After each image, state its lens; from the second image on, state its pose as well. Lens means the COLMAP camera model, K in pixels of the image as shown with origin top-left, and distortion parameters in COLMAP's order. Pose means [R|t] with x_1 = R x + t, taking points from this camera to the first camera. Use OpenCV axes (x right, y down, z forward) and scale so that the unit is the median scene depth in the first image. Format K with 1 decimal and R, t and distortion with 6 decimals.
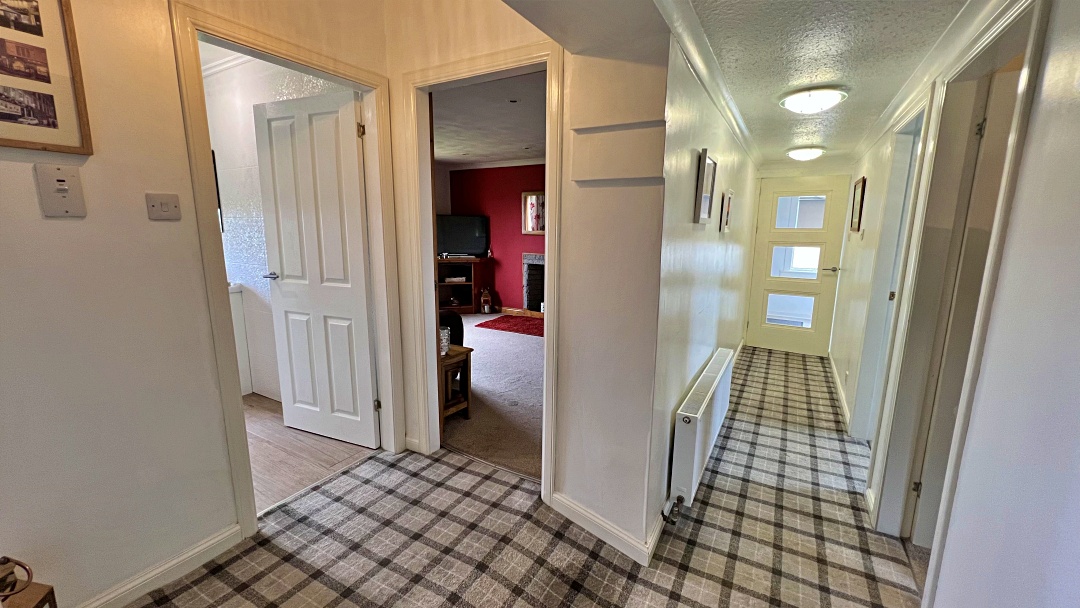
lens RADIAL K [[433.0, 0, 541.5], [0, 433.0, 303.6], [0, 0, 1]] dist [0.000464, 0.000428]
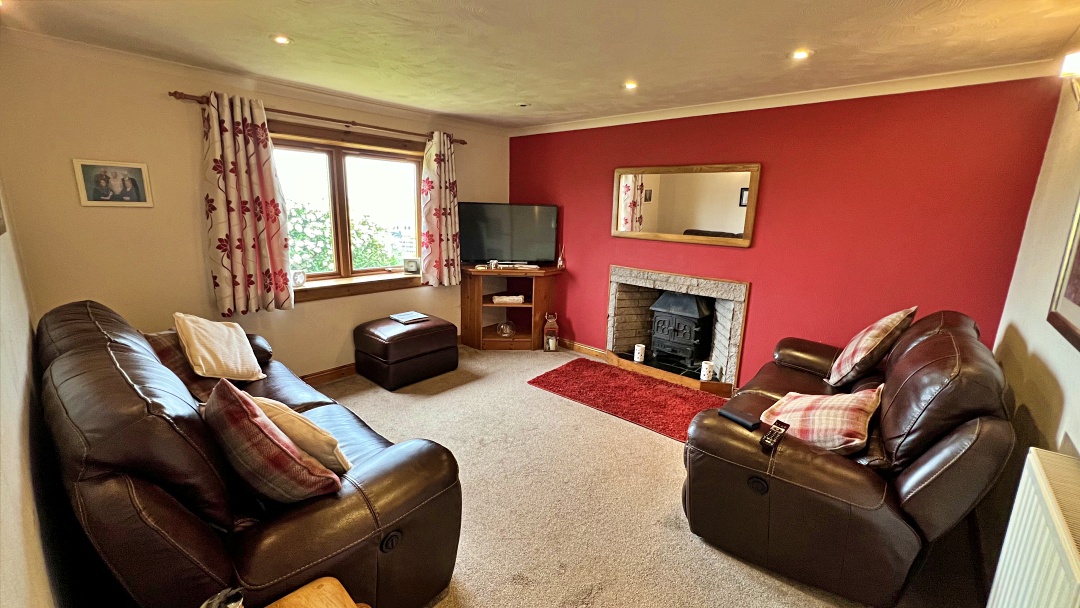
lens RADIAL K [[433.0, 0, 548.5], [0, 433.0, 297.8], [0, 0, 1]] dist [0.000464, 0.000428]
pose [[0.983633, 0.058933, -0.170271, -0.021368], [-0.052254, 0.997688, 0.043444, -0.089695], [0.172438, -0.033836, 0.984439, 0.341497]]
